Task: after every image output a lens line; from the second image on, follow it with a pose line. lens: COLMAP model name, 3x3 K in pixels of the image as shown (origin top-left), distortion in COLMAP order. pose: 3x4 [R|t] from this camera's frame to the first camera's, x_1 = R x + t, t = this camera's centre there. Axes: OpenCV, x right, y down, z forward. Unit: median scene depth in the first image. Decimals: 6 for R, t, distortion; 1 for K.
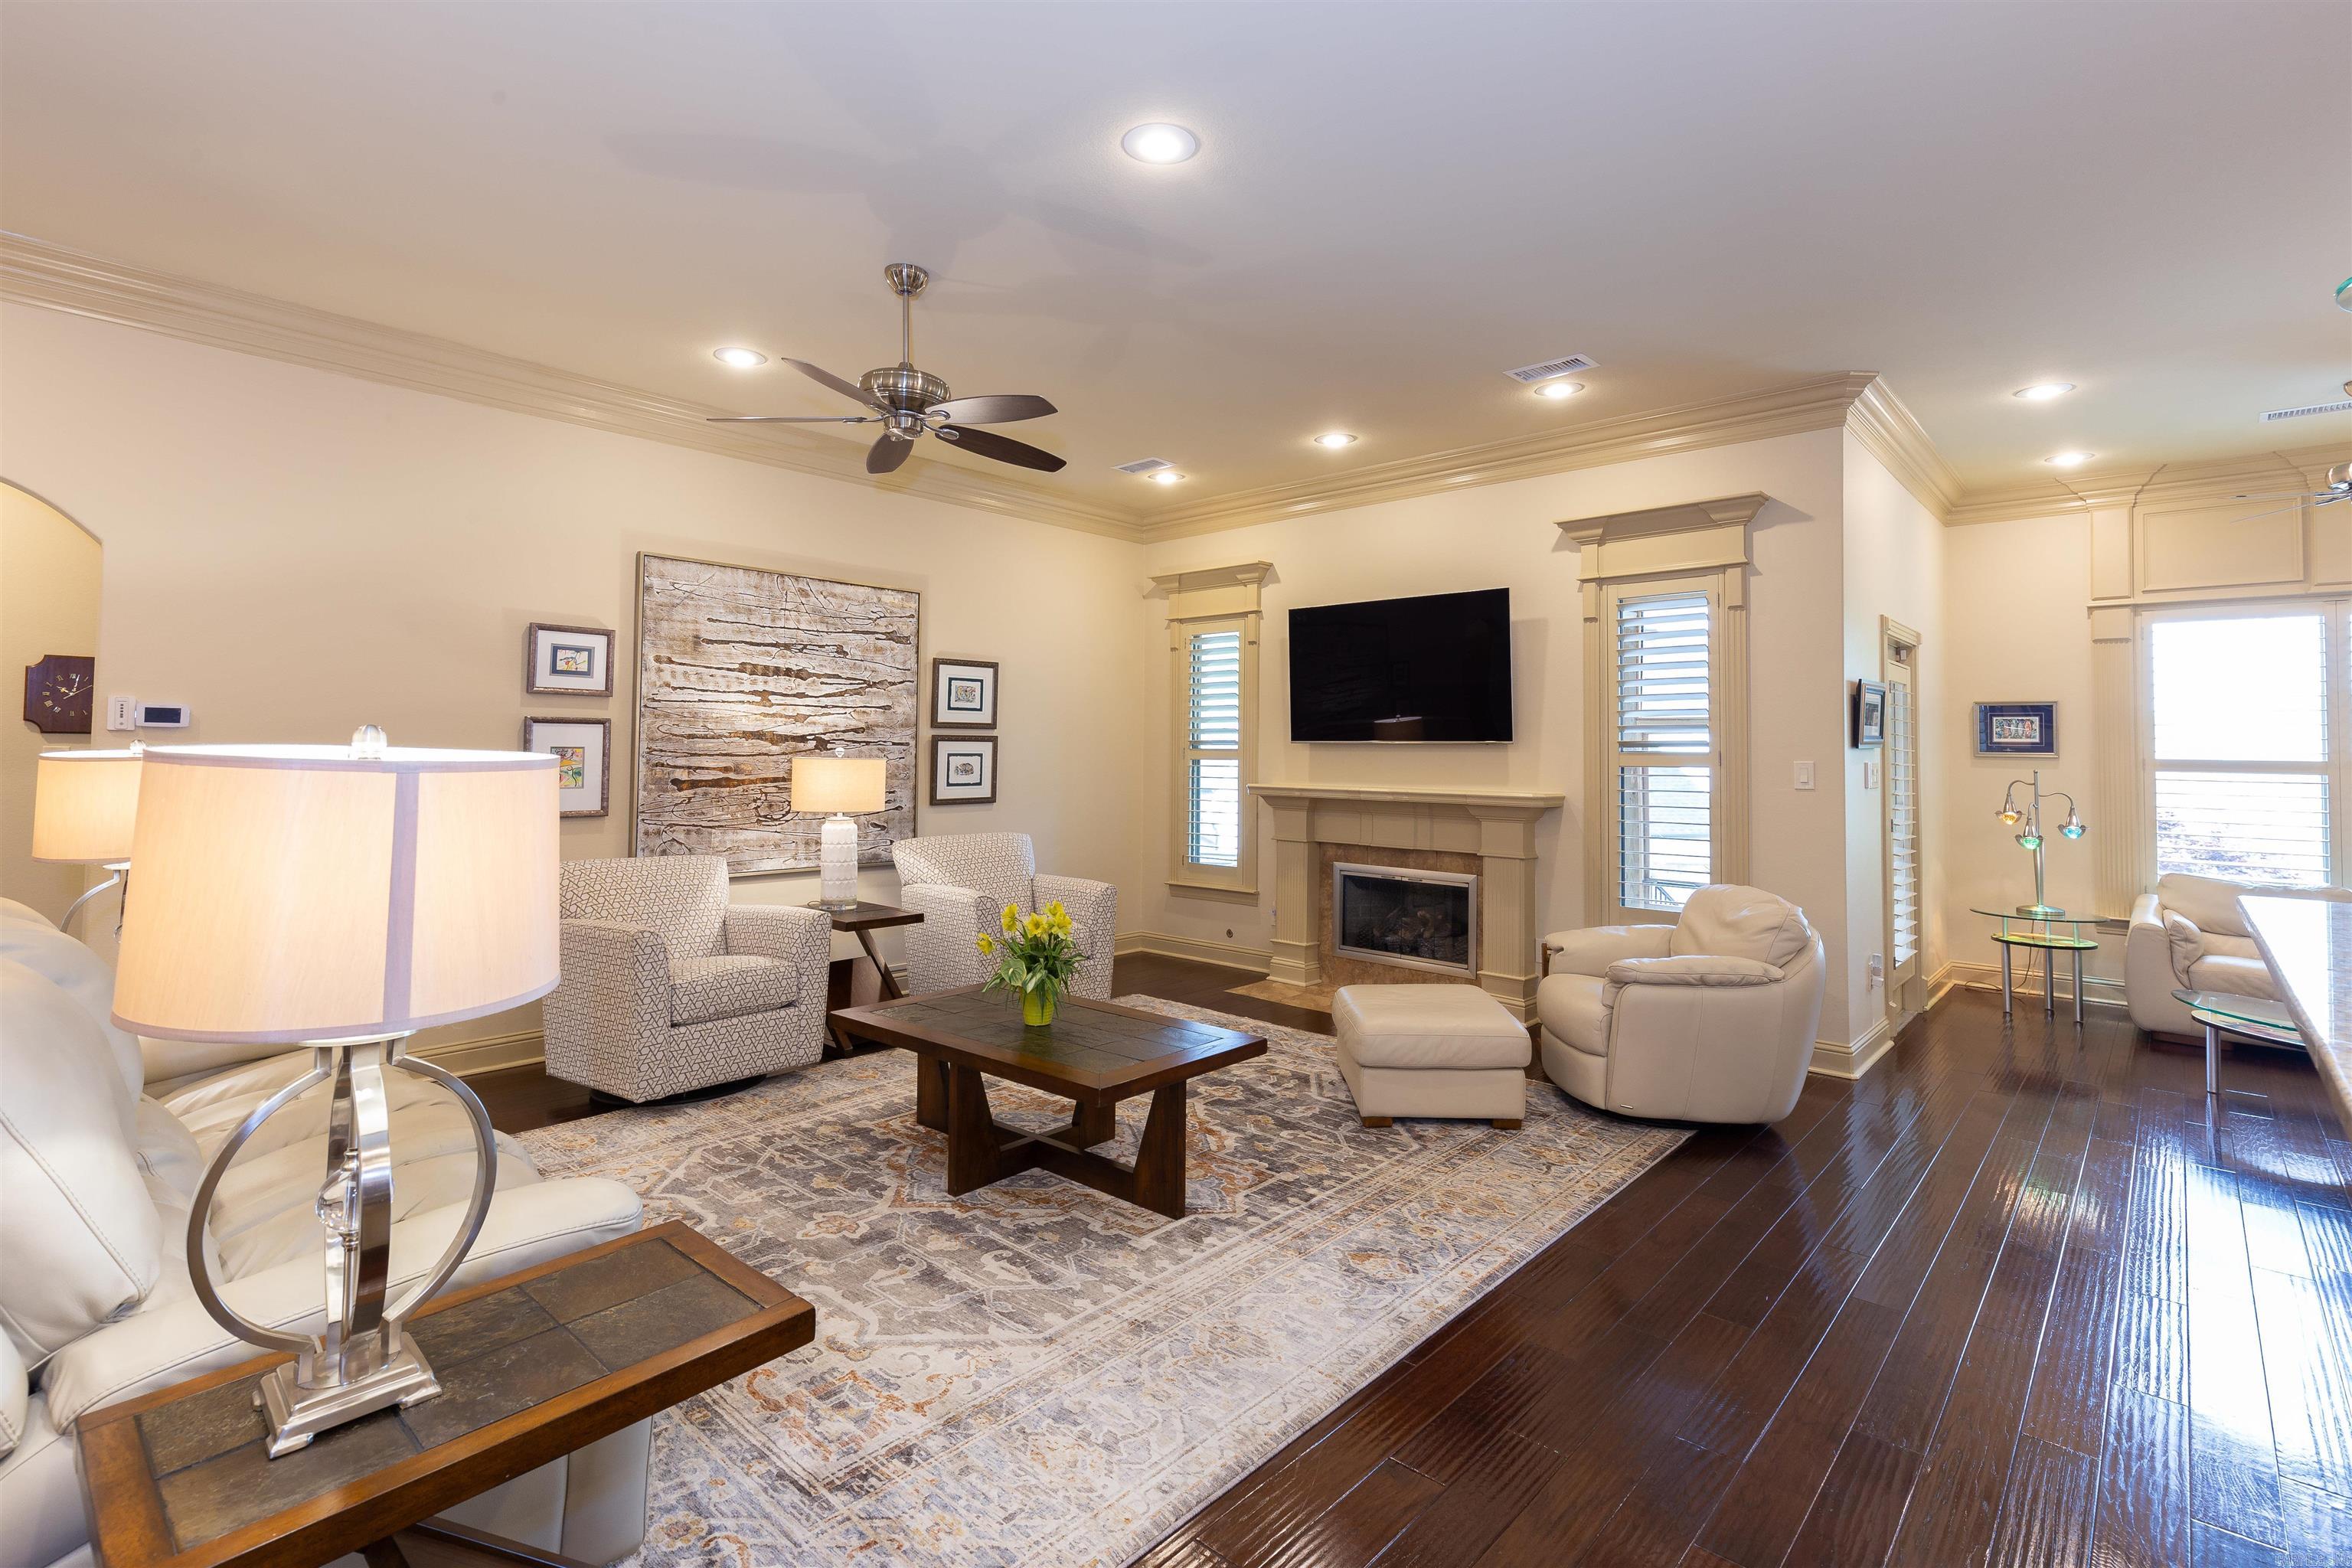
lens RADIAL K [[1095.7, 0, 1174.1], [0, 1095.7, 717.7], [0, 0, 1]] dist [0.006006, -0.000976]
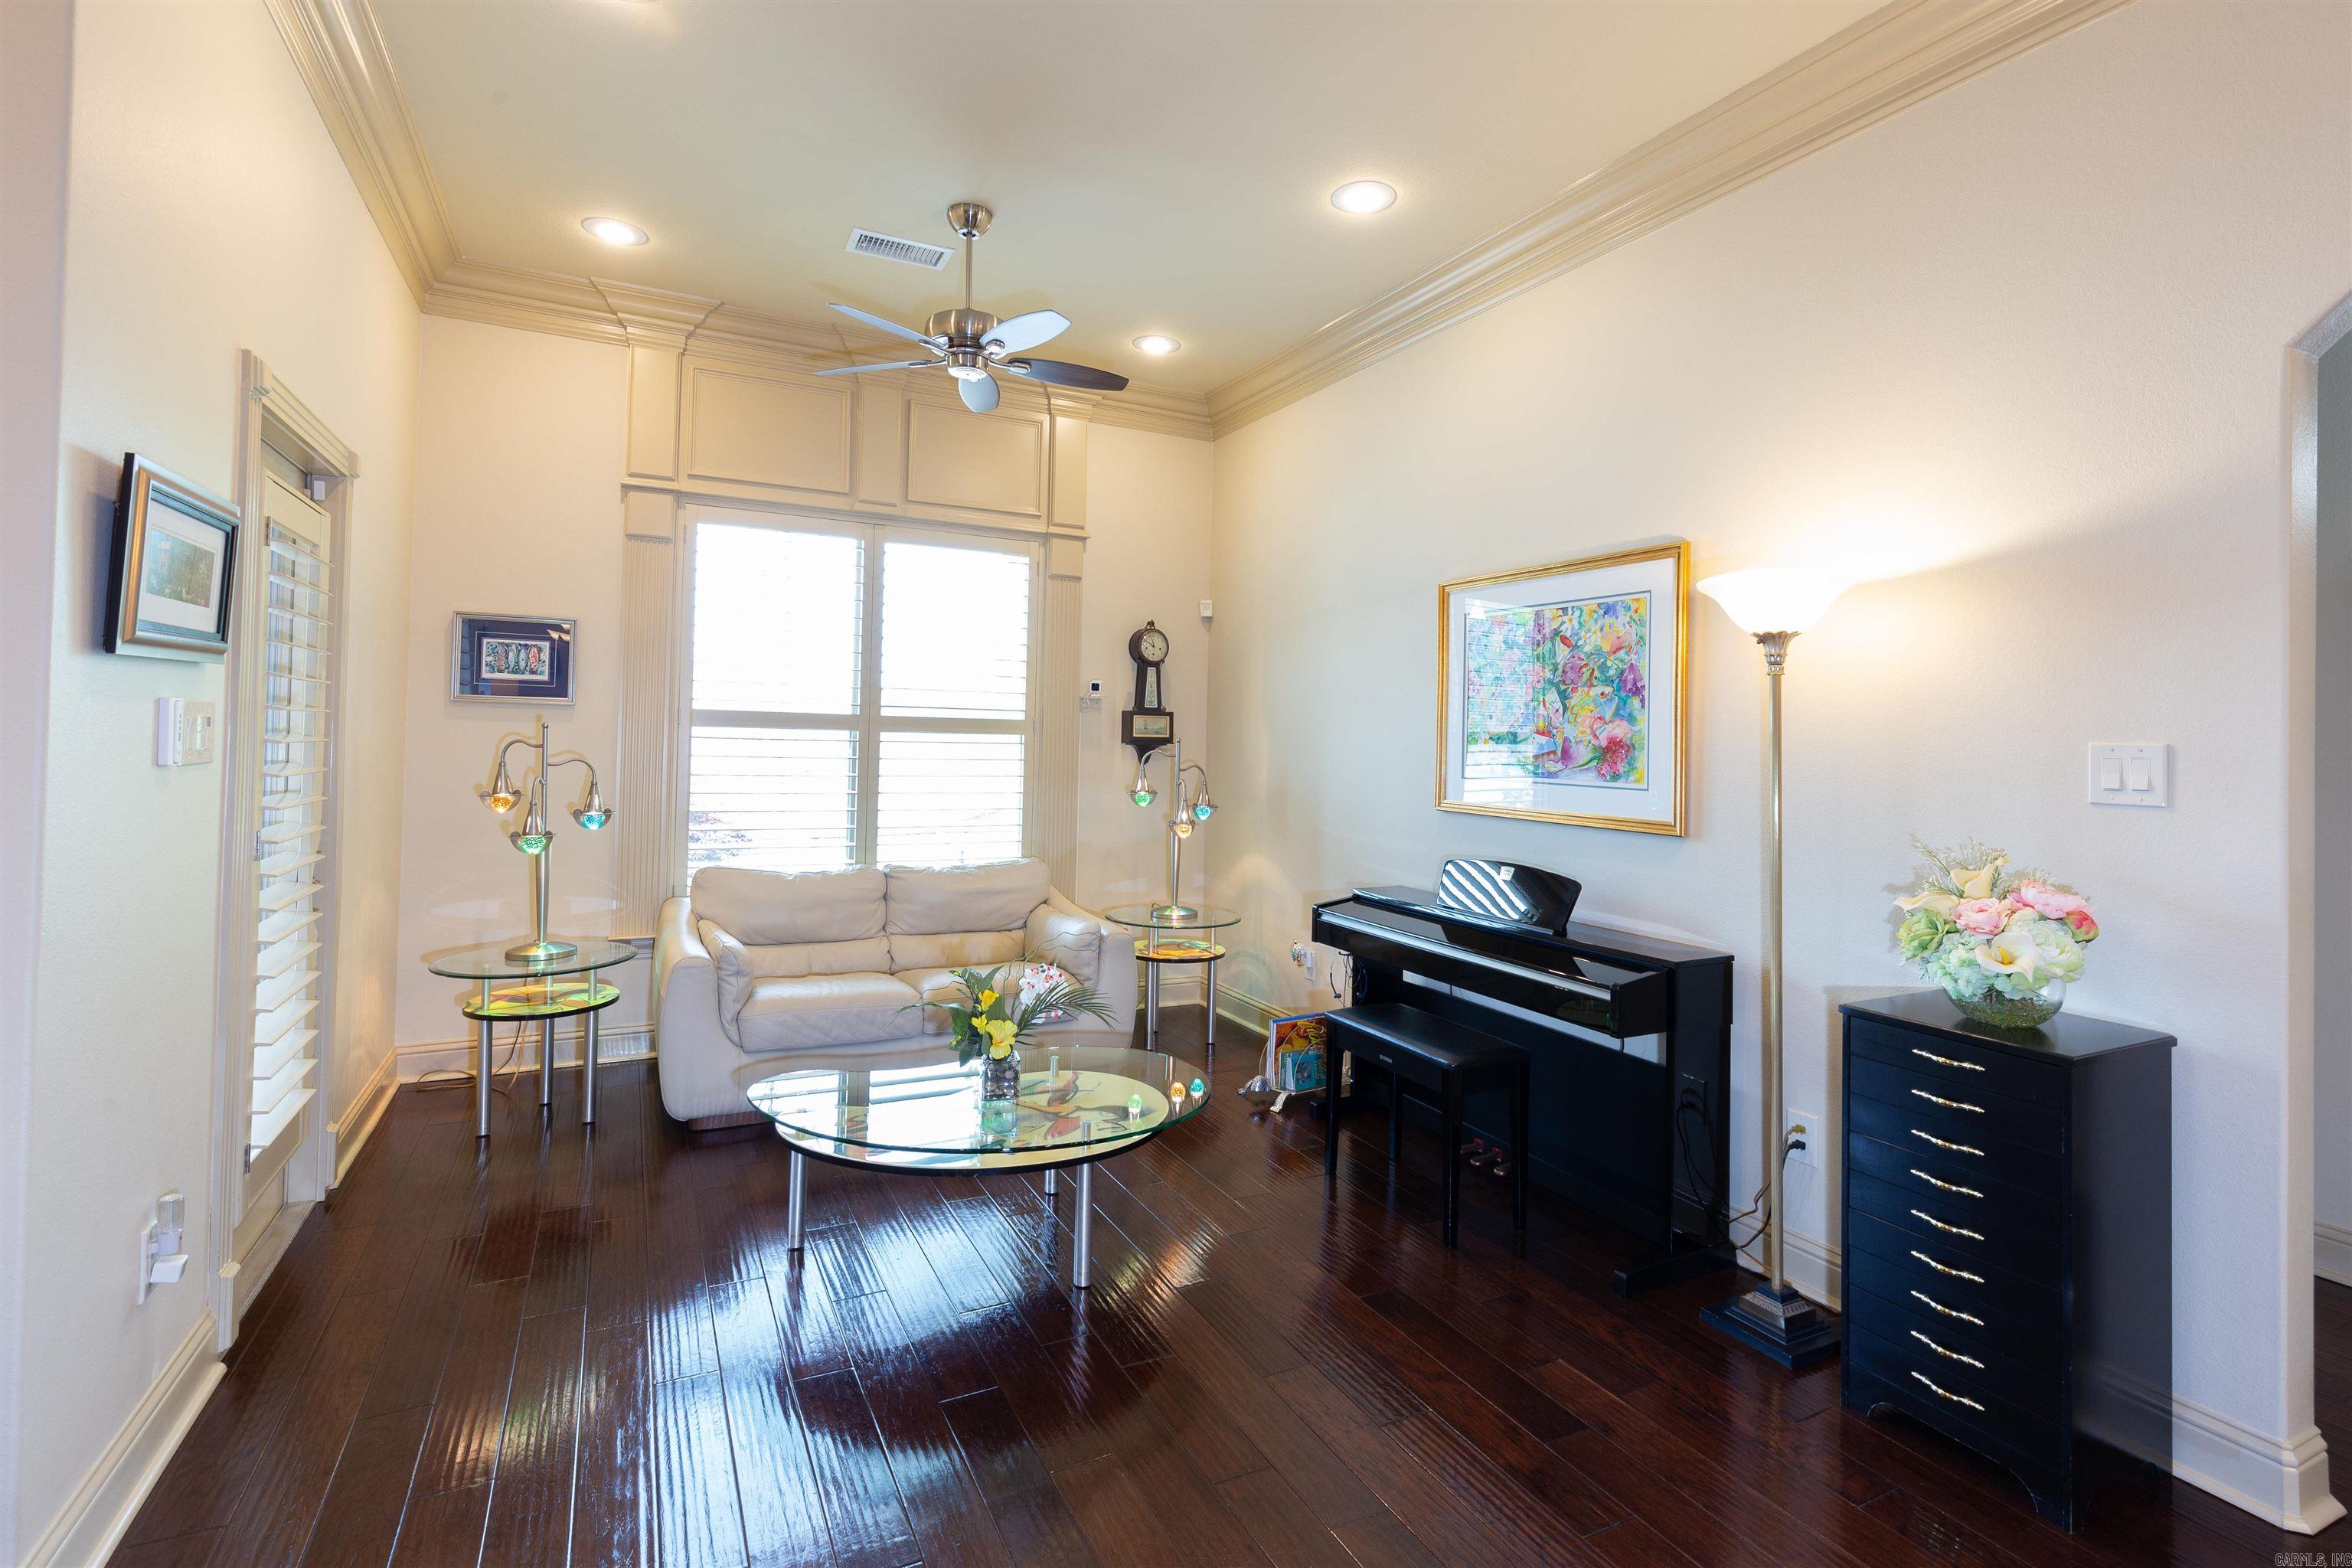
lens RADIAL K [[1095.7, 0, 1174.1], [0, 1095.7, 717.7], [0, 0, 1]] dist [0.006006, -0.000976]
pose [[0.357535, 0.012044, 0.933822, 0.367084], [-0.047979, 0.998833, 0.005487, 0.026713], [-0.932666, -0.046766, 0.357696, 0.494109]]
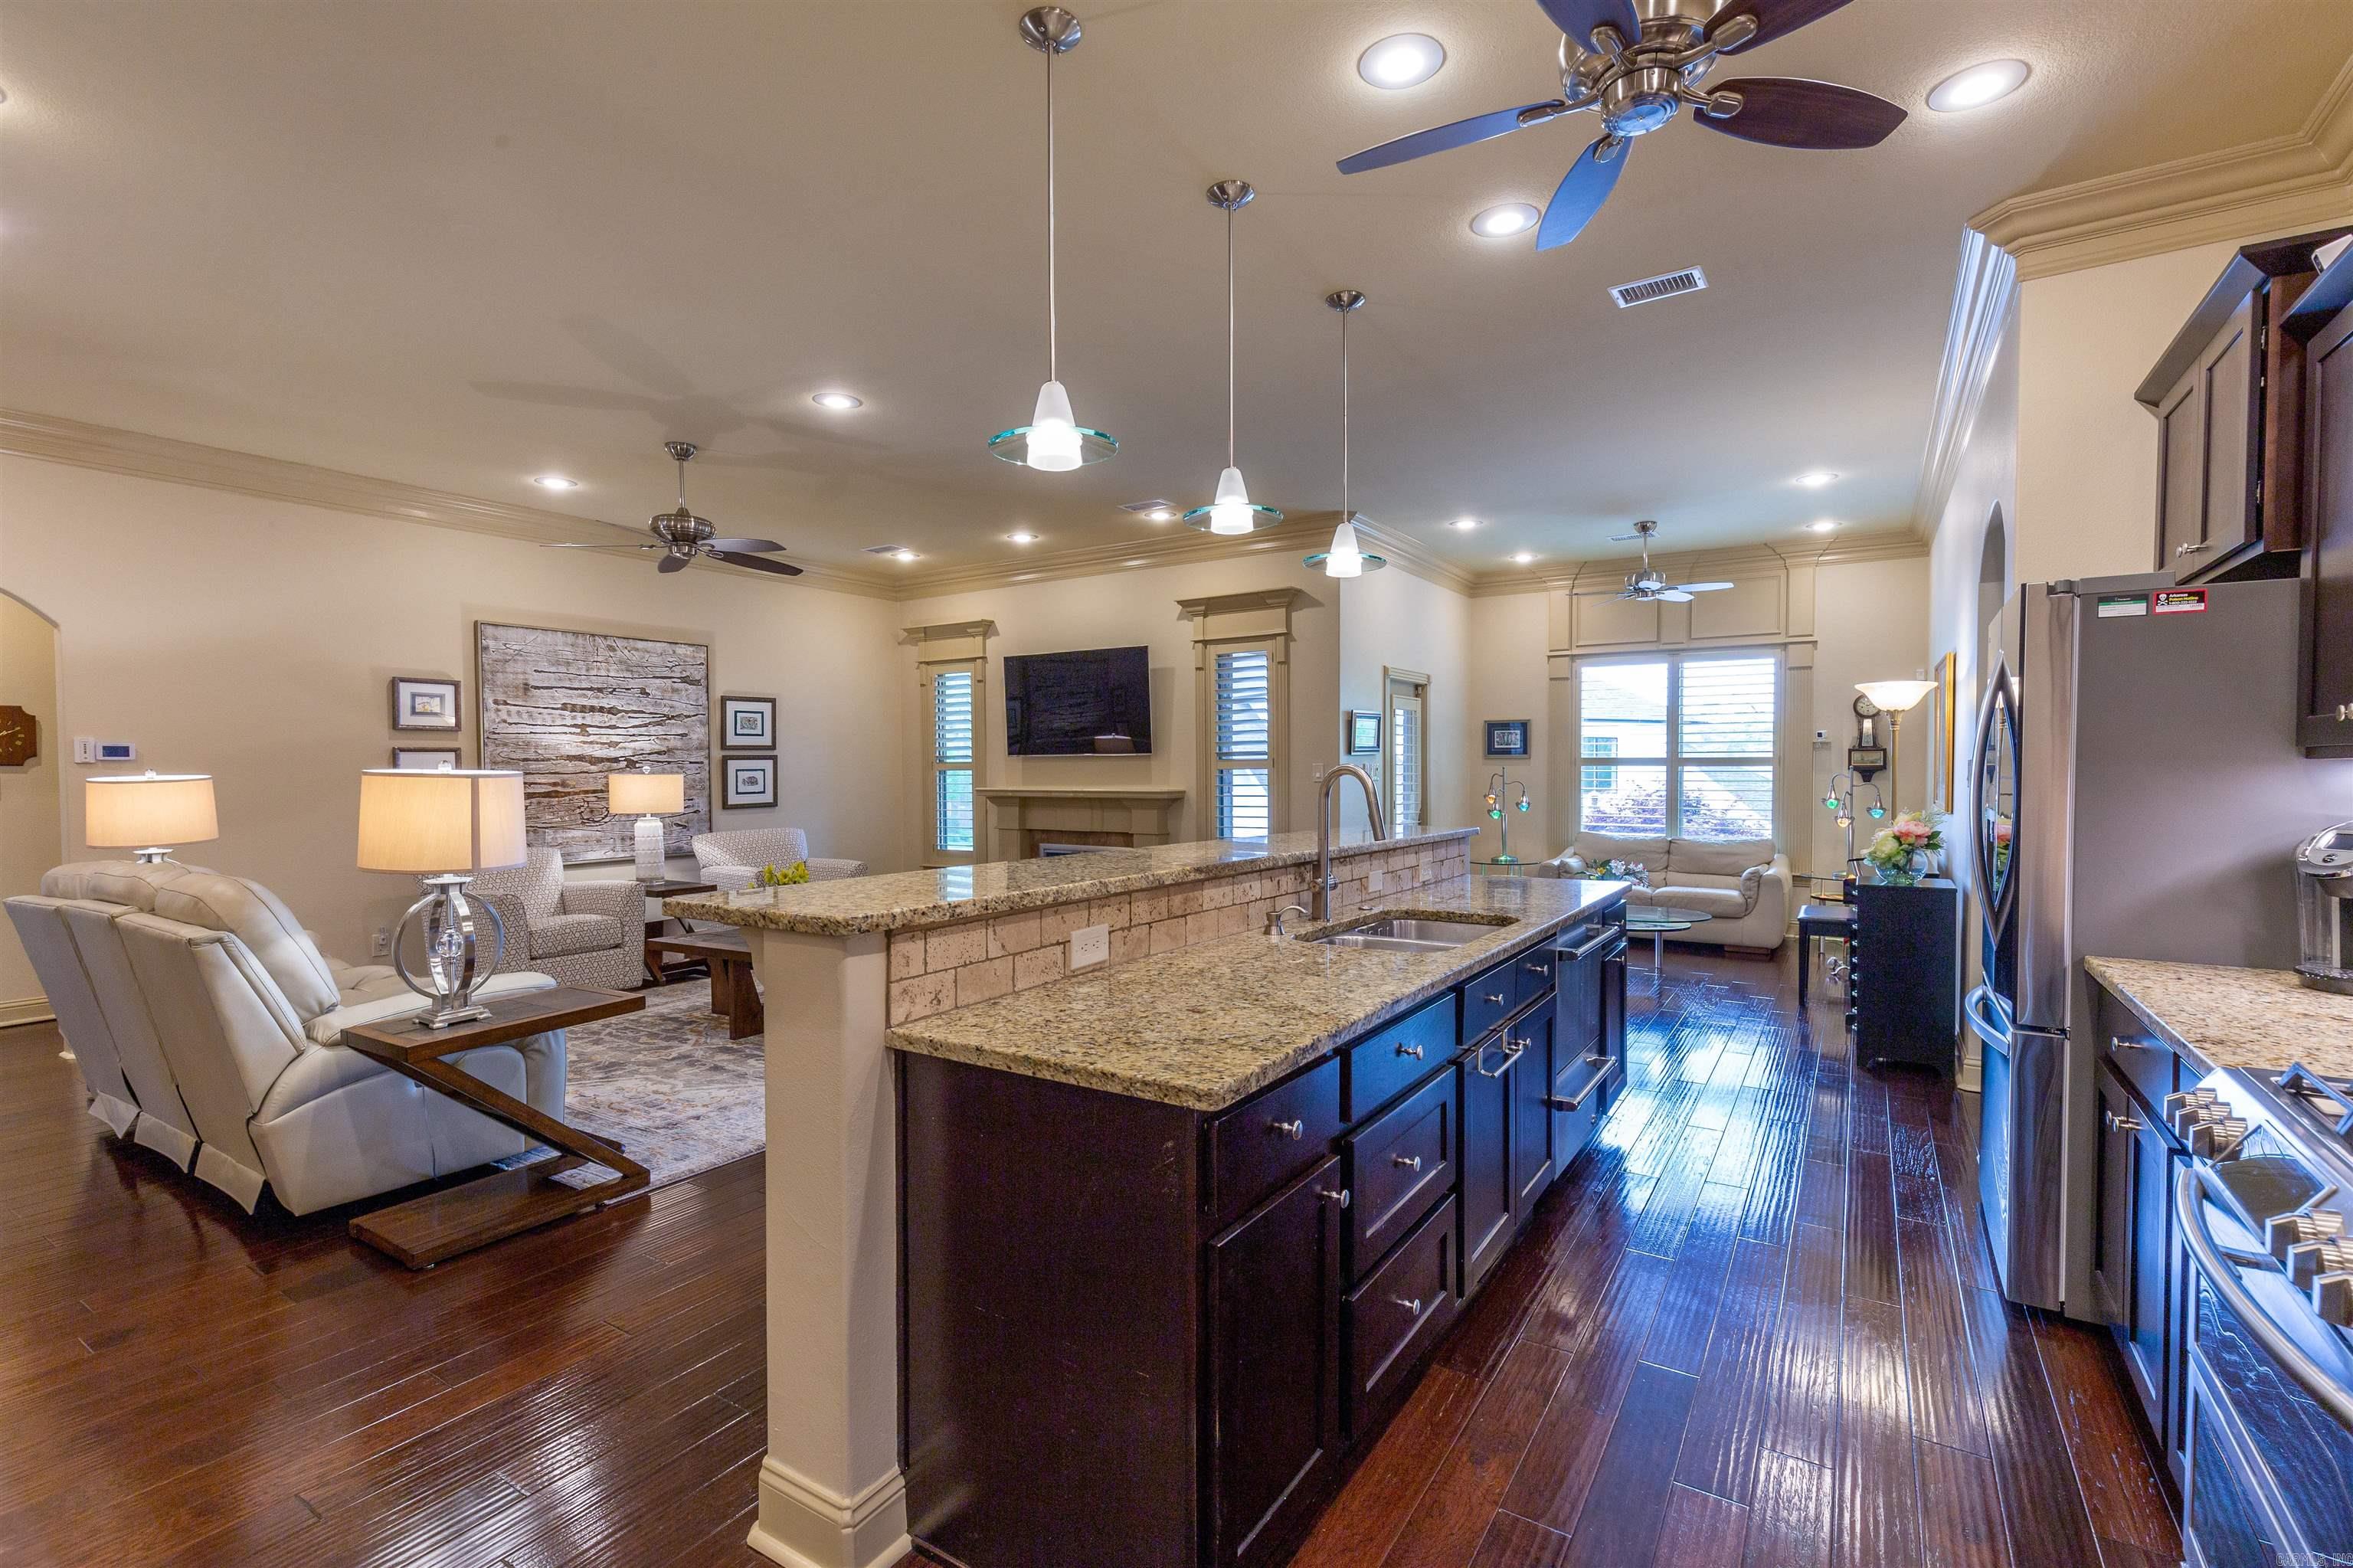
lens RADIAL K [[1065.1, 0, 1192.8], [0, 1065.1, 791.7], [0, 0, 1]] dist [0.006723, -0.000660]
pose [[0.984154, -0.022439, 0.175889, 0.118269], [0.012194, 0.998177, 0.059112, -0.010138], [-0.176894, -0.056031, 0.982634, -0.387855]]
